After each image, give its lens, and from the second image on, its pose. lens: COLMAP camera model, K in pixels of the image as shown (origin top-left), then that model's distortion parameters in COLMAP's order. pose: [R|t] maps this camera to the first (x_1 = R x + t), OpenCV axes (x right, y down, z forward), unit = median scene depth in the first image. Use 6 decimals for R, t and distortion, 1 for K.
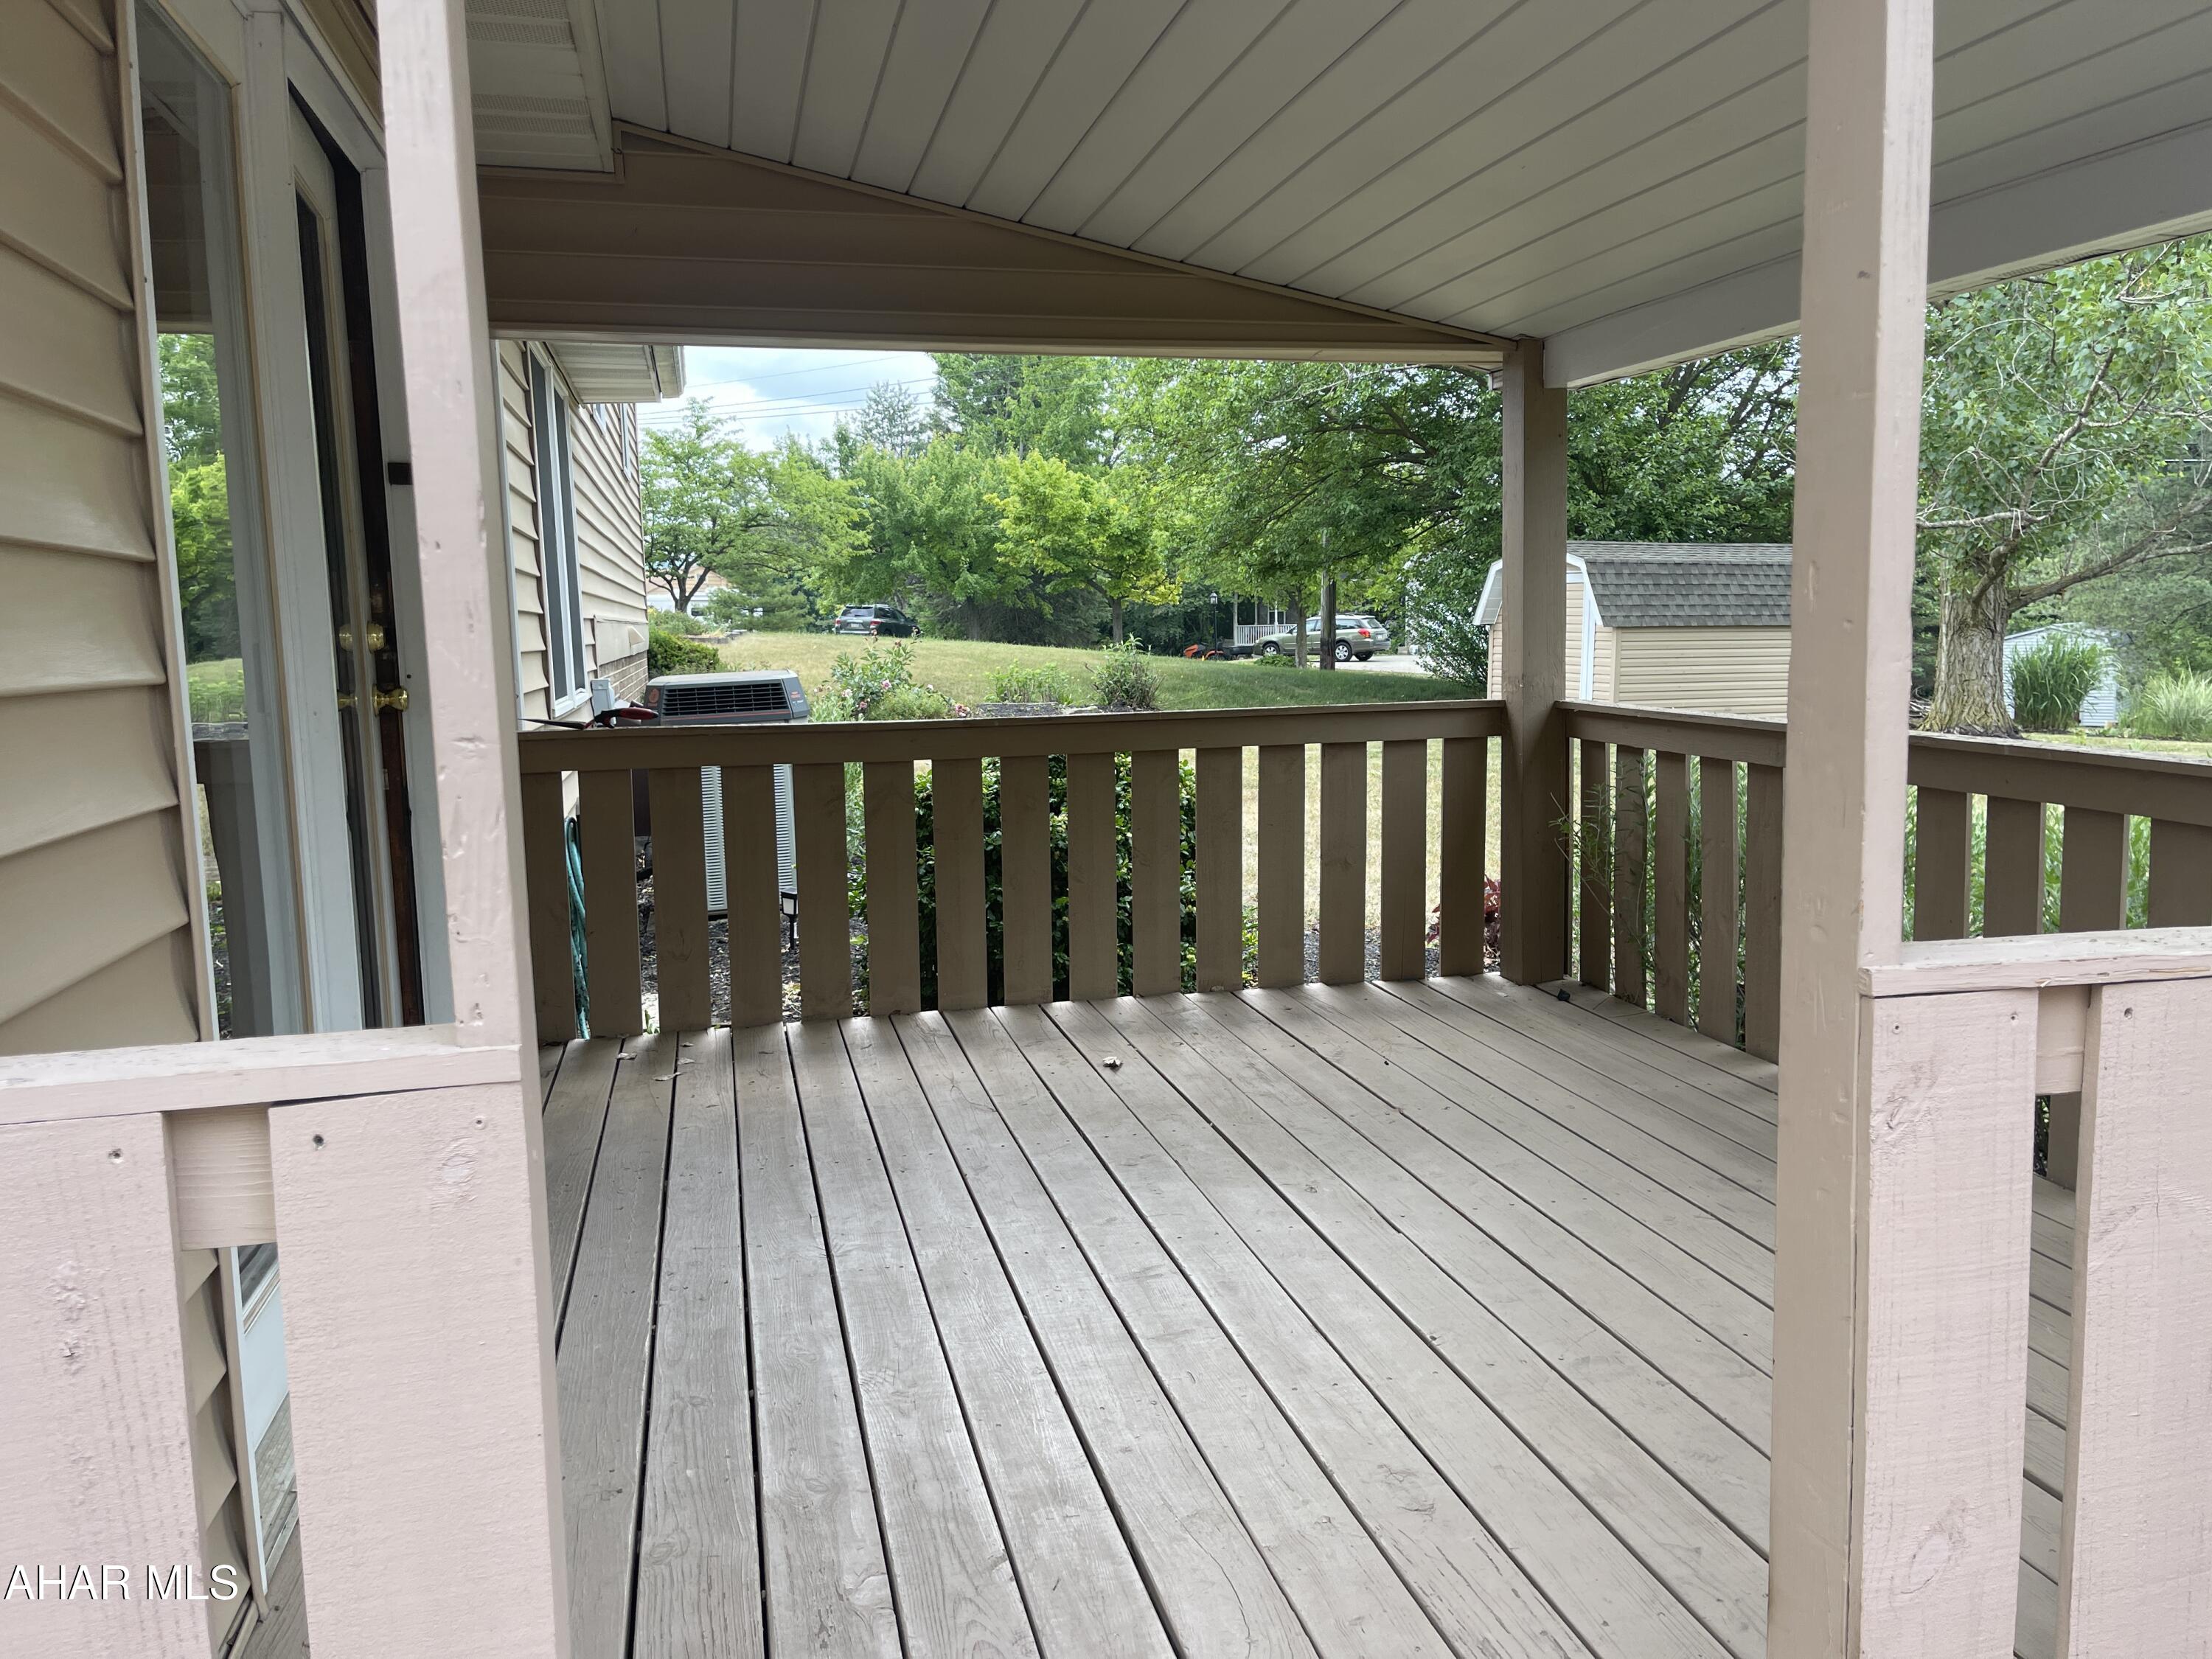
lens RADIAL K [[1689.4, 0, 1110.4], [0, 1689.4, 835.7], [0, 0, 1]] dist [0.018369, -0.000516]
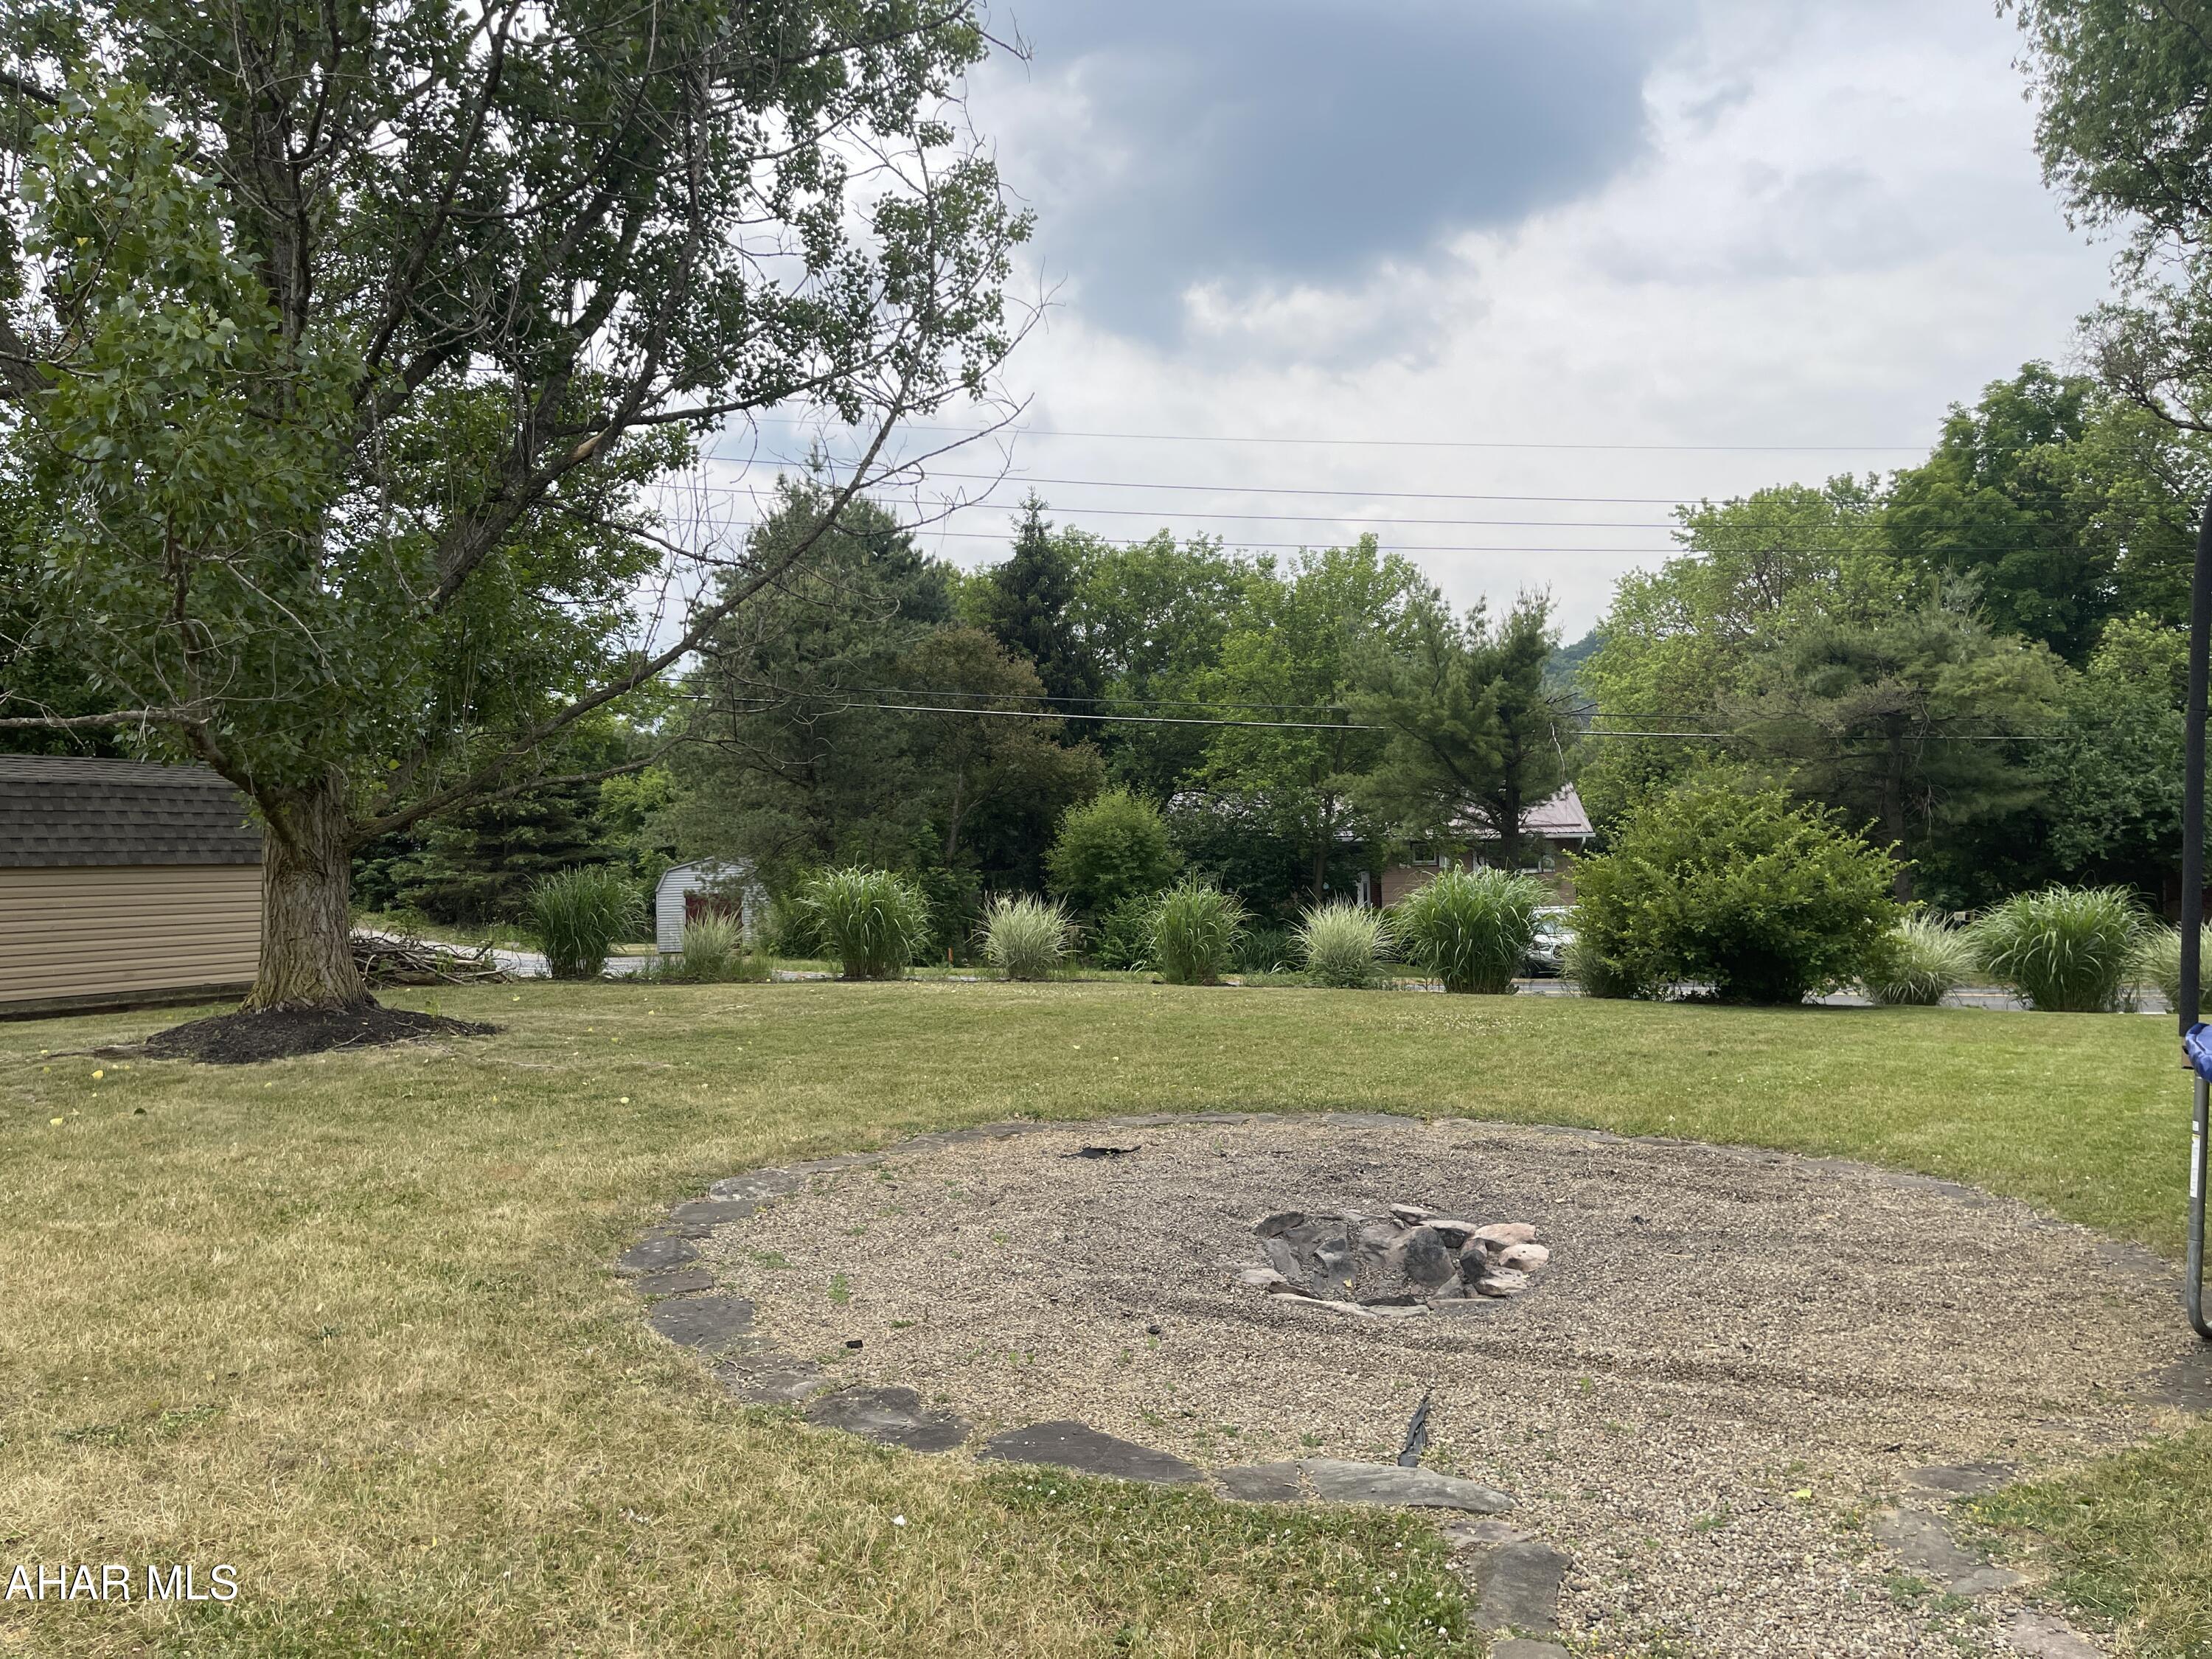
lens RADIAL K [[1689.4, 0, 1110.4], [0, 1689.4, 835.7], [0, 0, 1]] dist [0.018369, -0.000516]
pose [[0.774512, 0.002758, 0.632554, 0.223447], [0.082040, 0.991106, -0.104773, -0.020307], [-0.627217, 0.133043, 0.767397, 0.132171]]
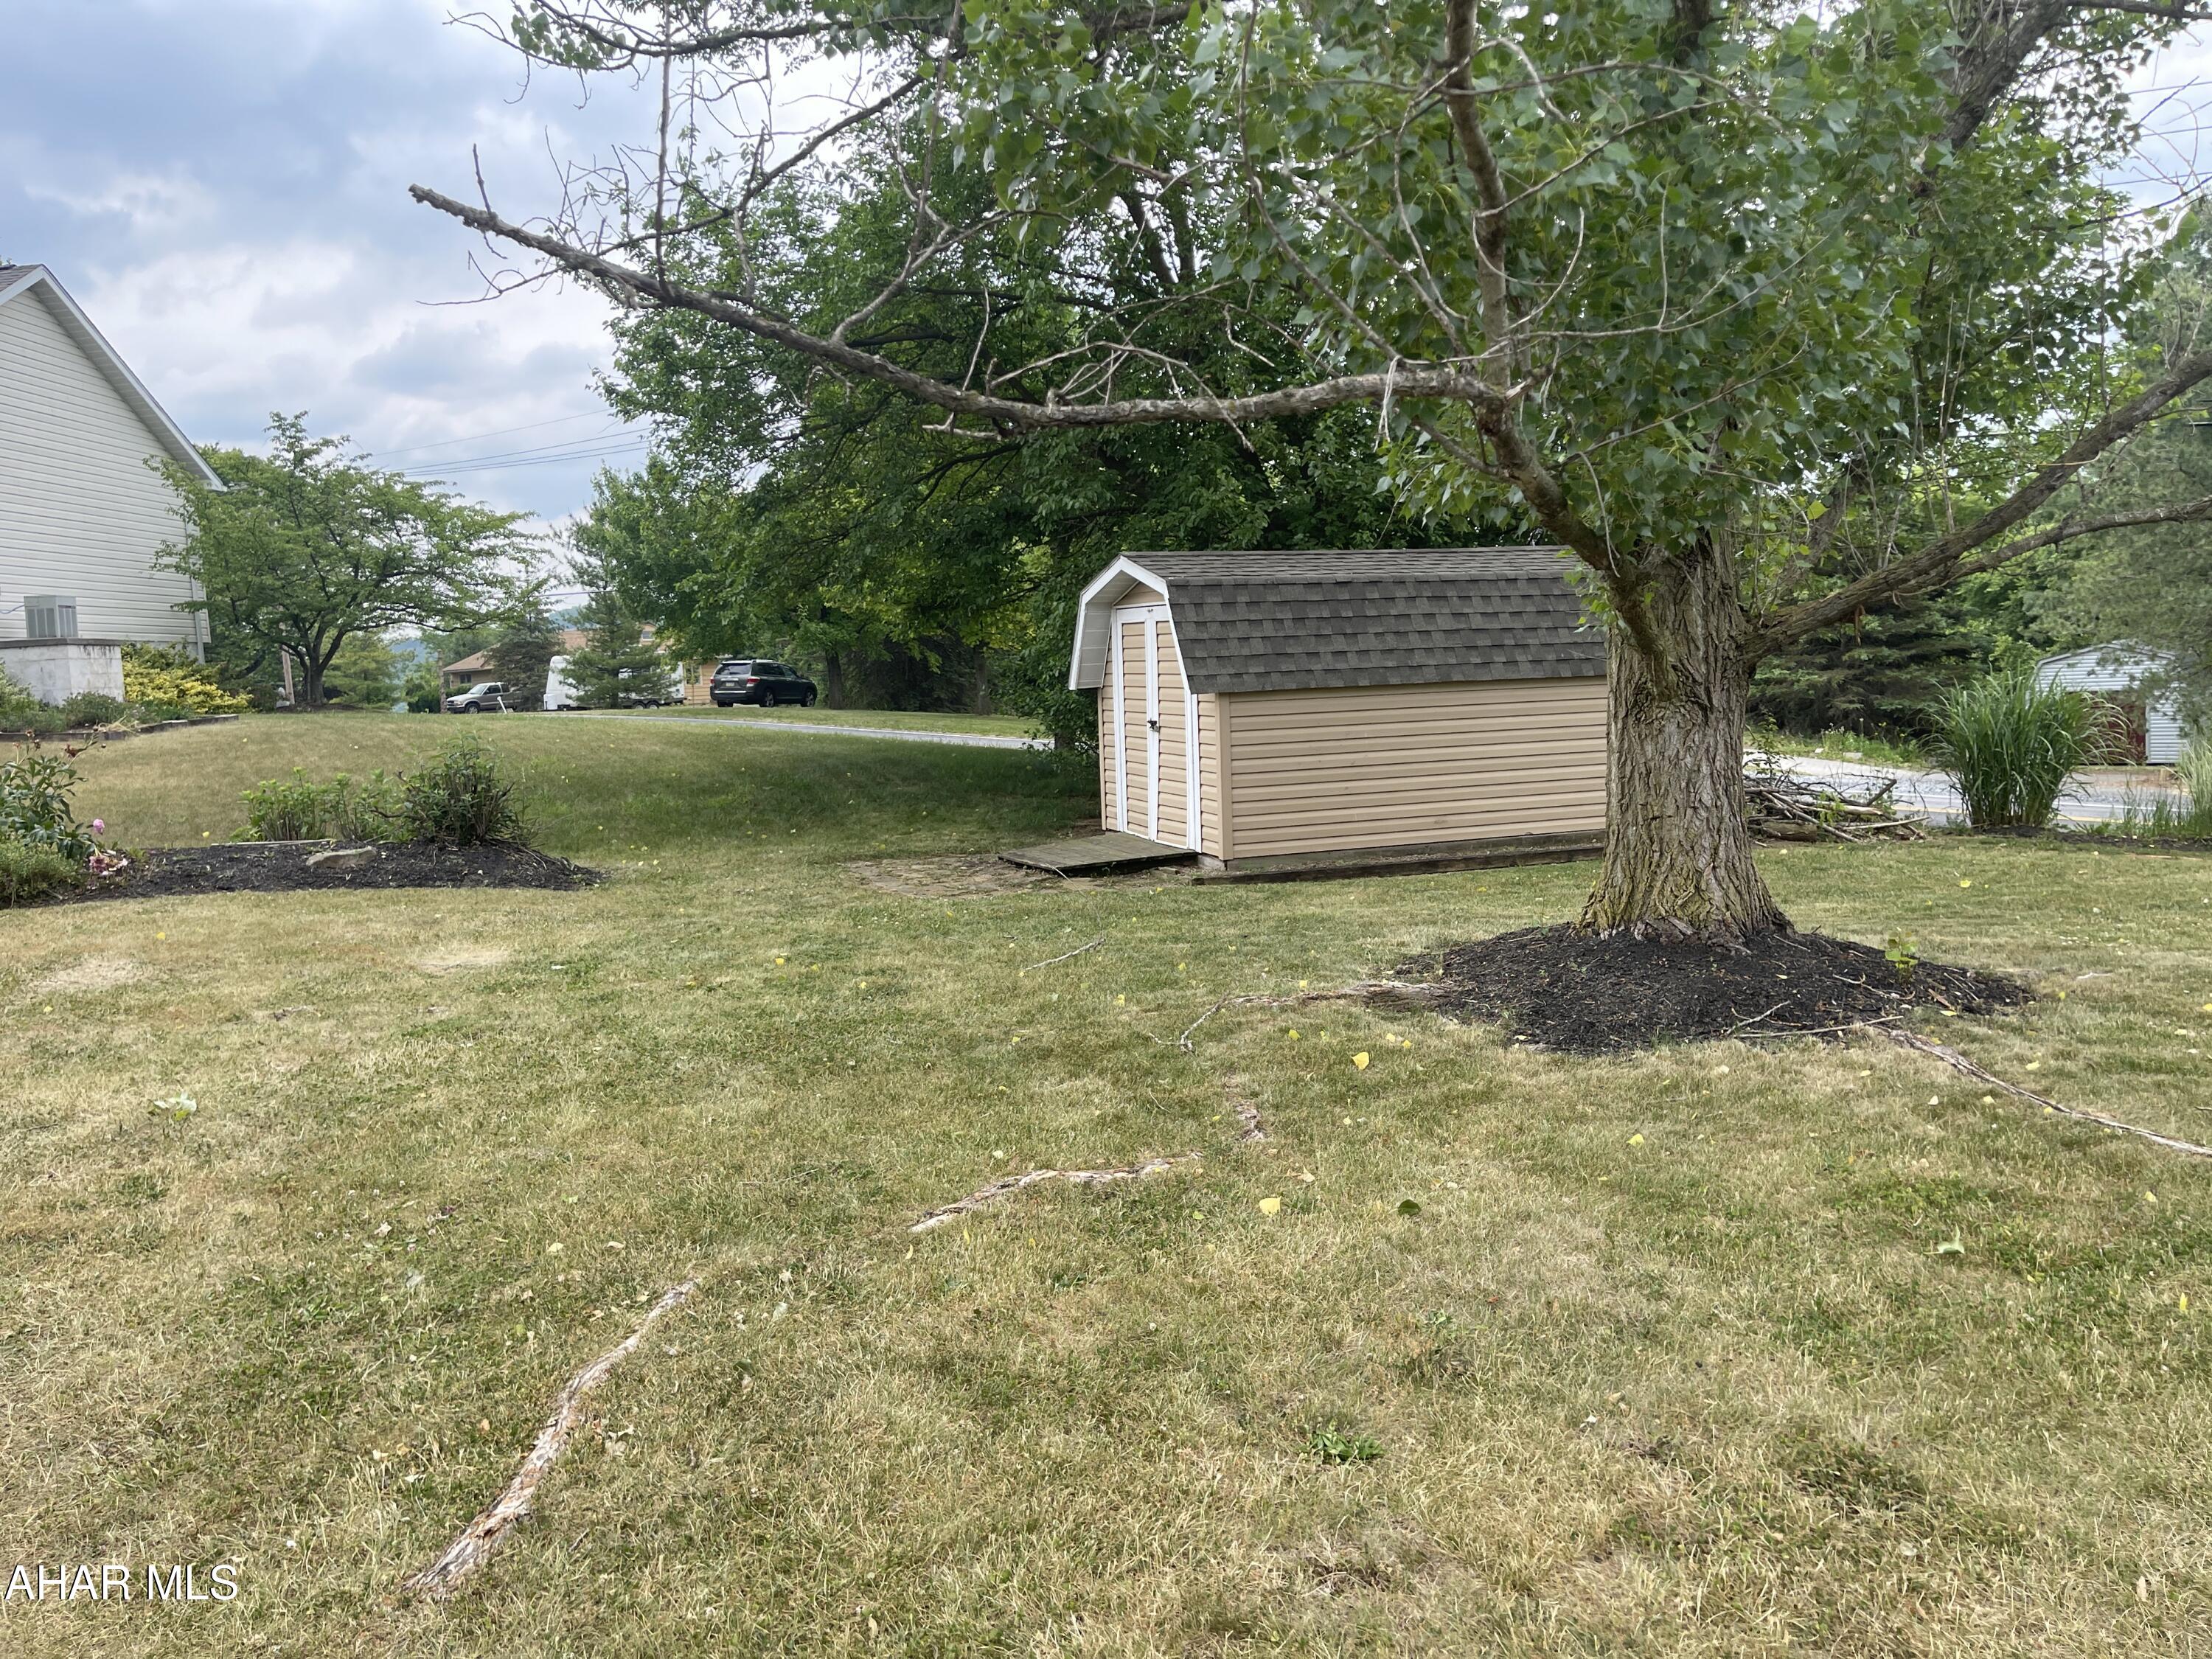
lens RADIAL K [[1689.4, 0, 1110.4], [0, 1689.4, 835.7], [0, 0, 1]] dist [0.018369, -0.000516]
pose [[0.998505, -0.026648, -0.047721, 0.276512], [0.025514, 0.999381, -0.024207, -0.057747], [0.048337, 0.022954, 0.998567, 0.394364]]
